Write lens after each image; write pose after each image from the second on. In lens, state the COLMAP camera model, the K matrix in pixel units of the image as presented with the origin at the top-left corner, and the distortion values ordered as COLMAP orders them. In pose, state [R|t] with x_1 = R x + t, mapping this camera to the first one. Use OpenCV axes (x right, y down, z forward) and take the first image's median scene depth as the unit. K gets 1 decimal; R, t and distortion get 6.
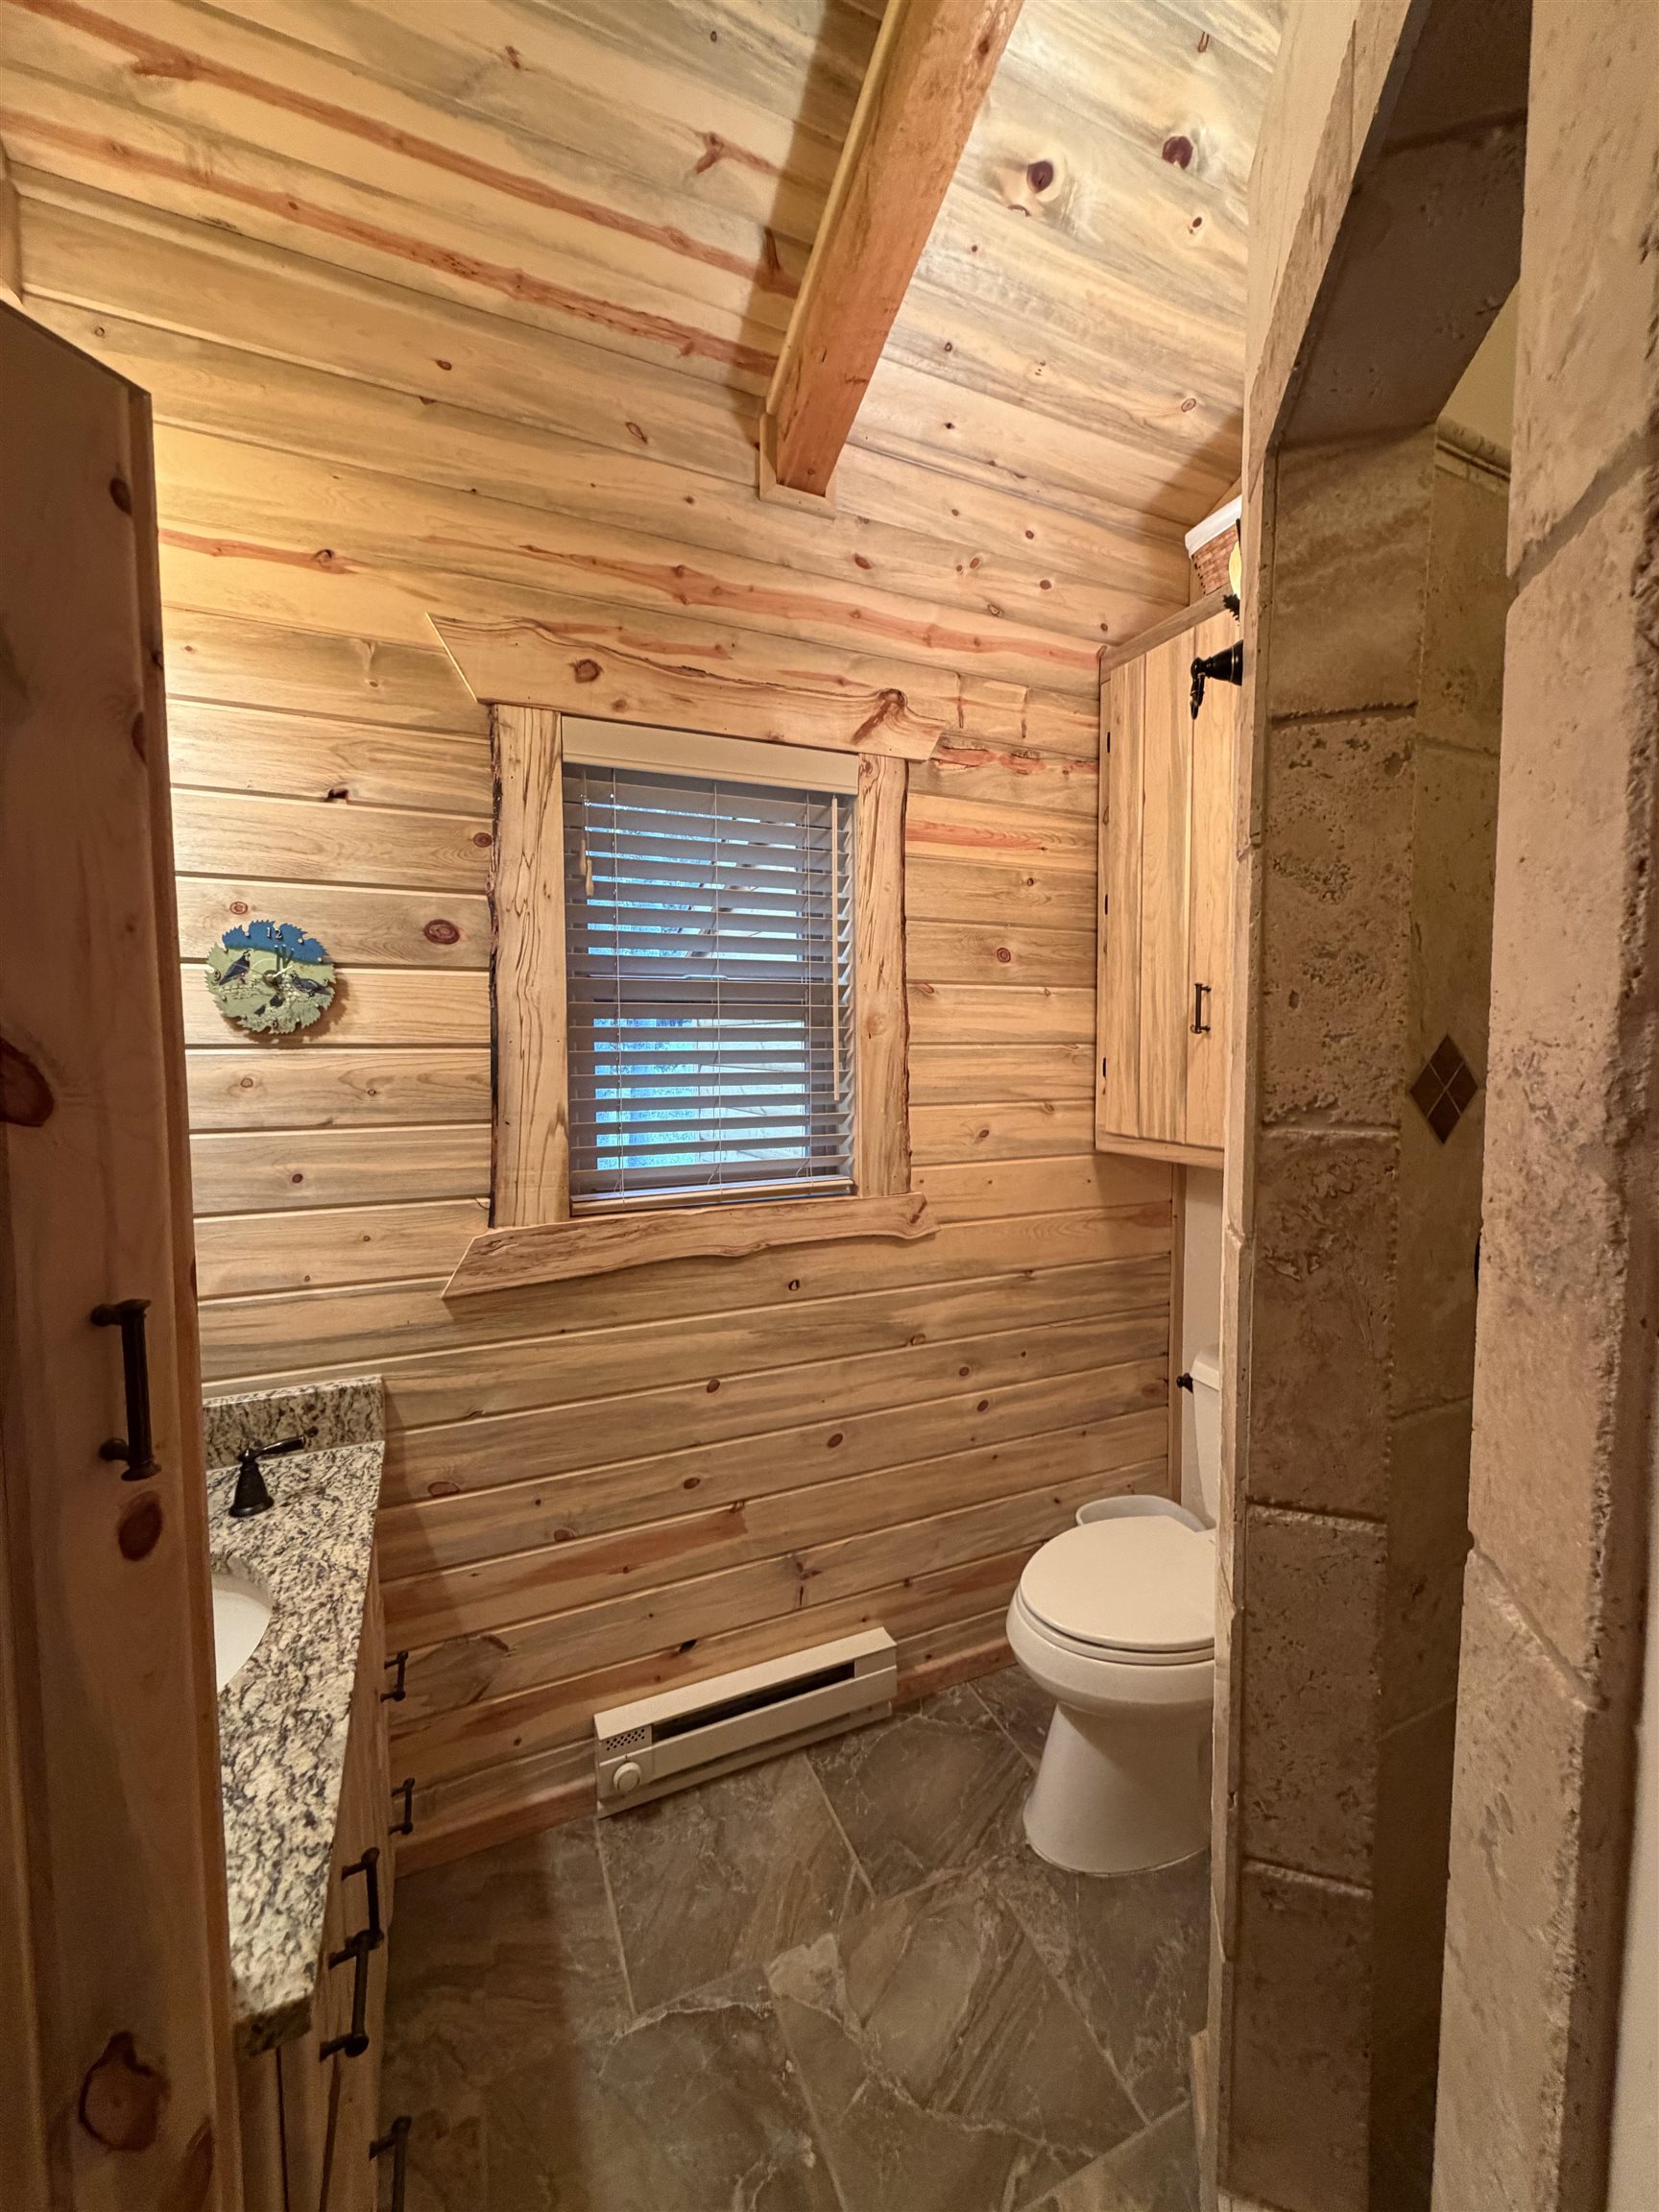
lens RADIAL K [[880.0, 0, 828.4], [0, 880.0, 1099.2], [0, 0, 1]] dist [0.000615, -0.000073]
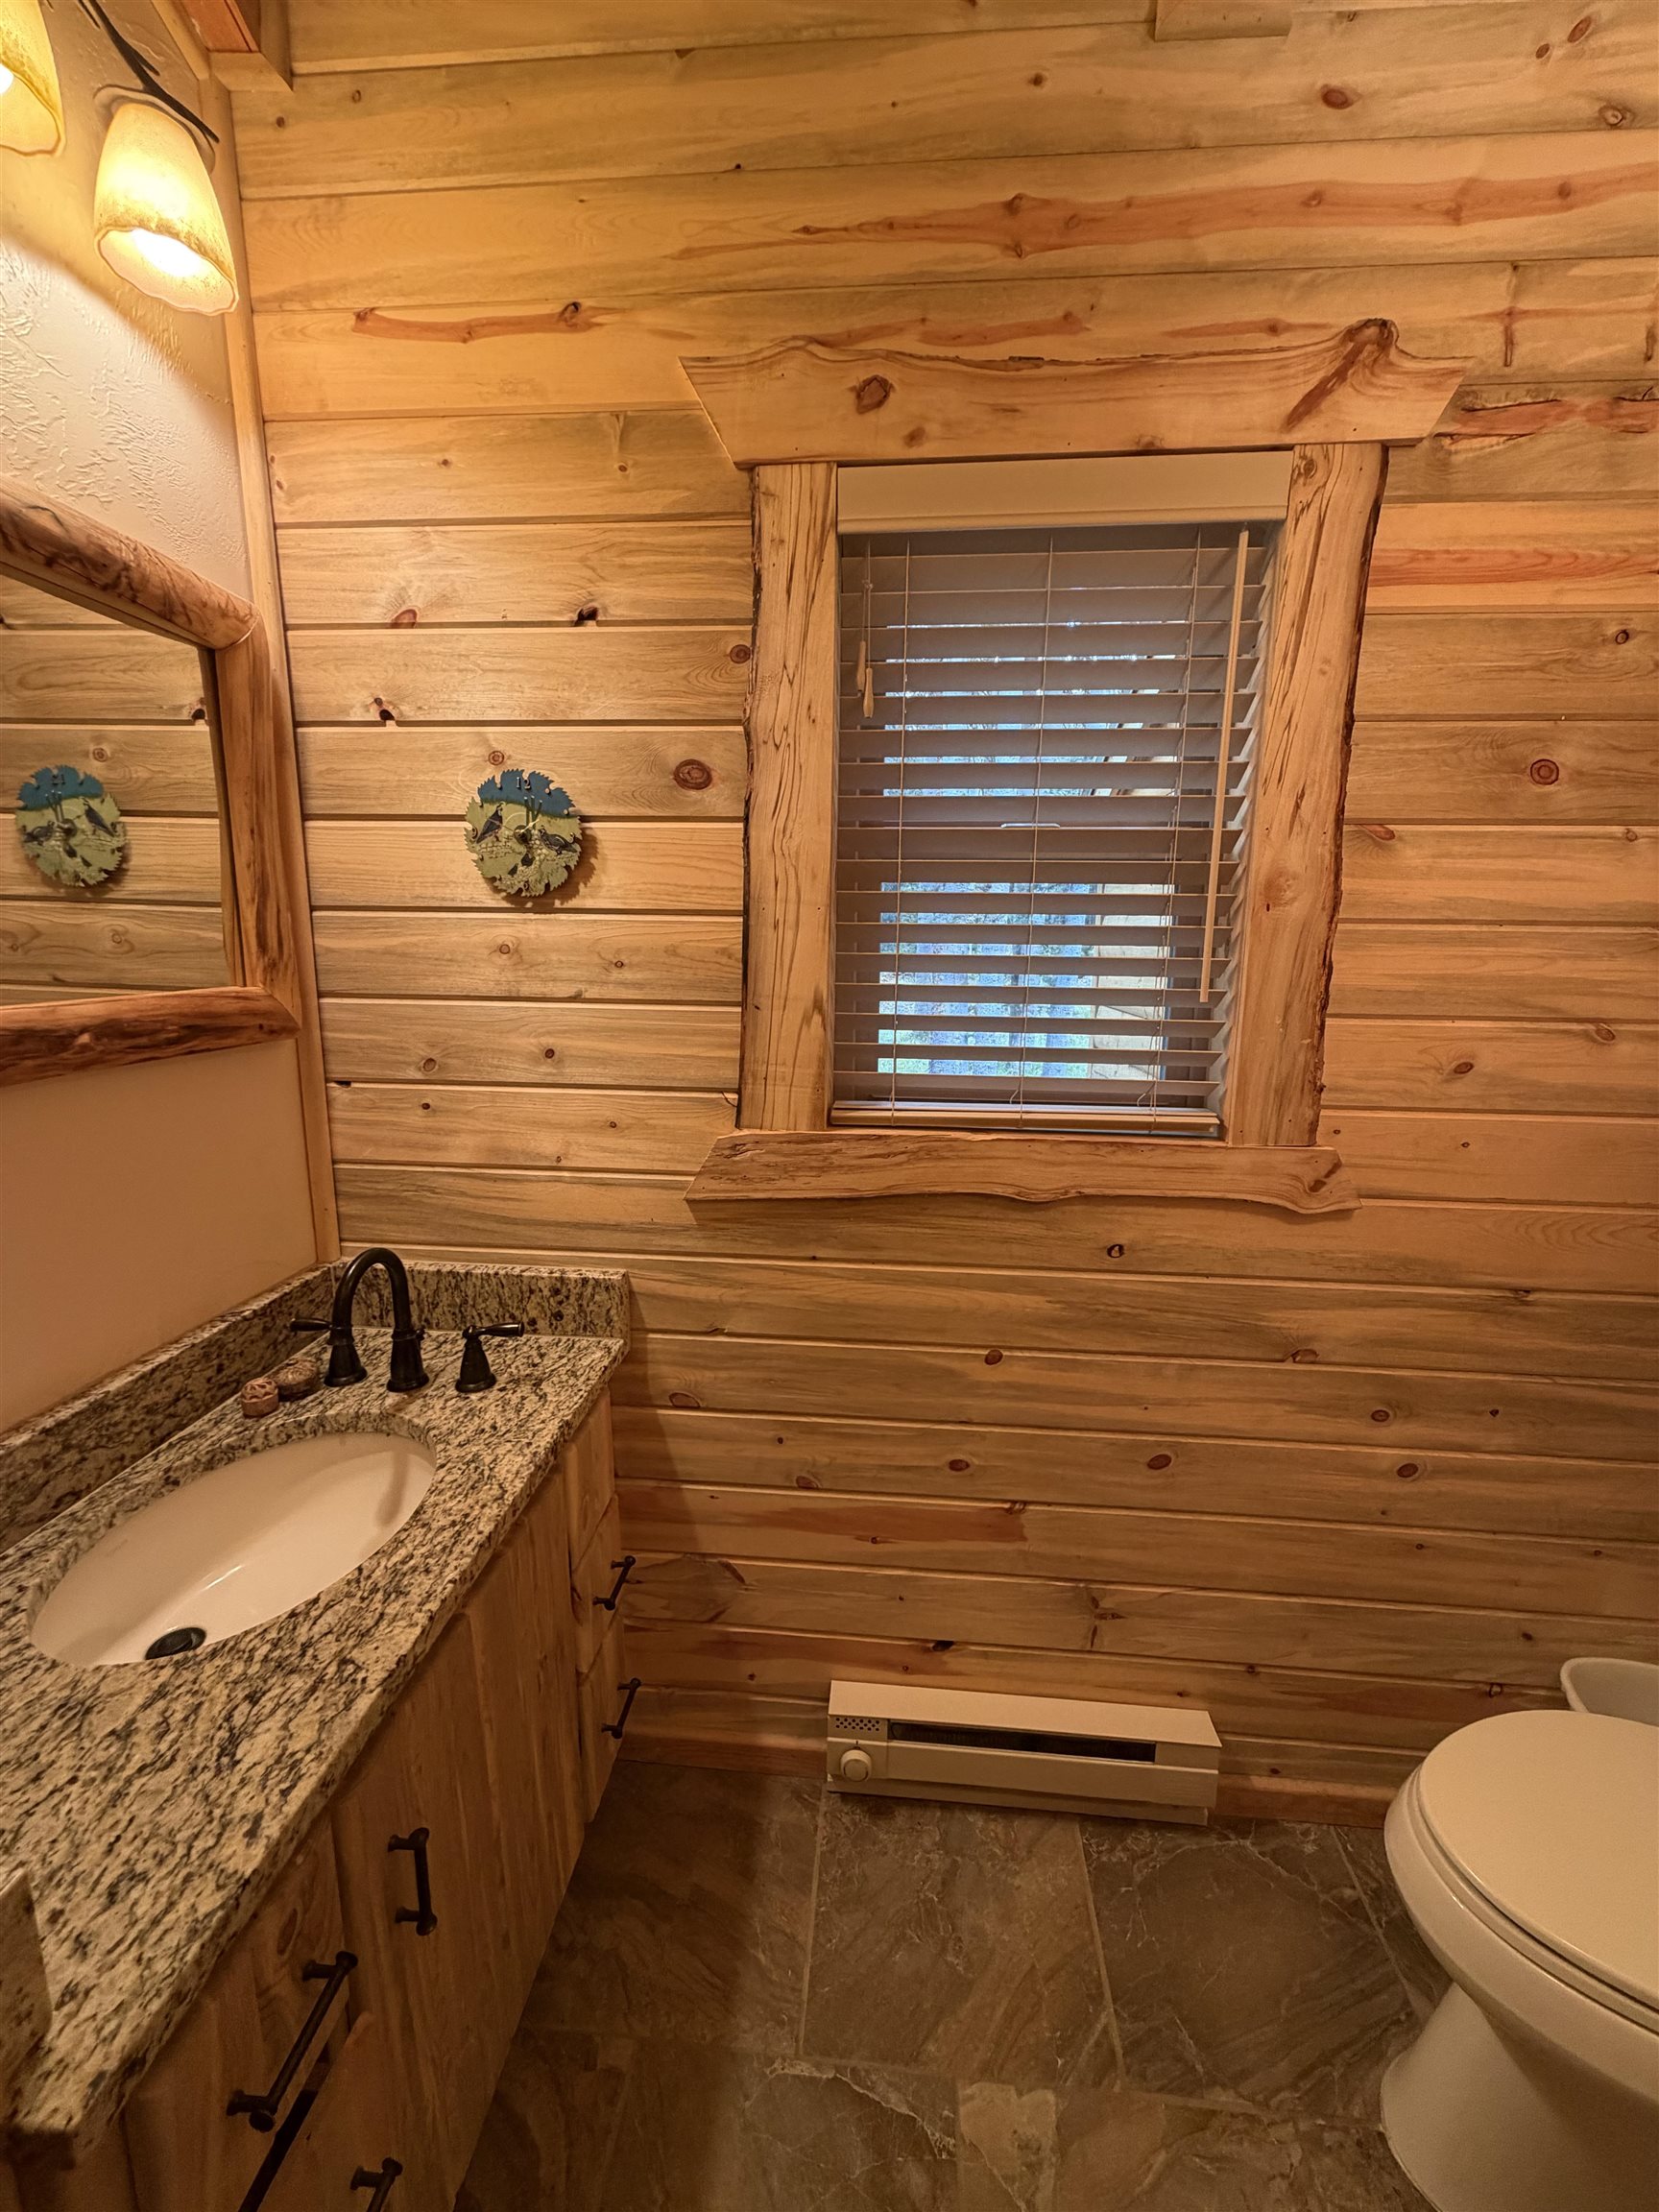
lens RADIAL K [[880.0, 0, 828.4], [0, 880.0, 1099.2], [0, 0, 1]] dist [0.000615, -0.000073]
pose [[0.876770, 0.100944, -0.470197, 0.091501], [-0.048776, 0.991346, 0.121876, 0.007827], [0.478430, -0.083923, 0.874106, 0.272945]]
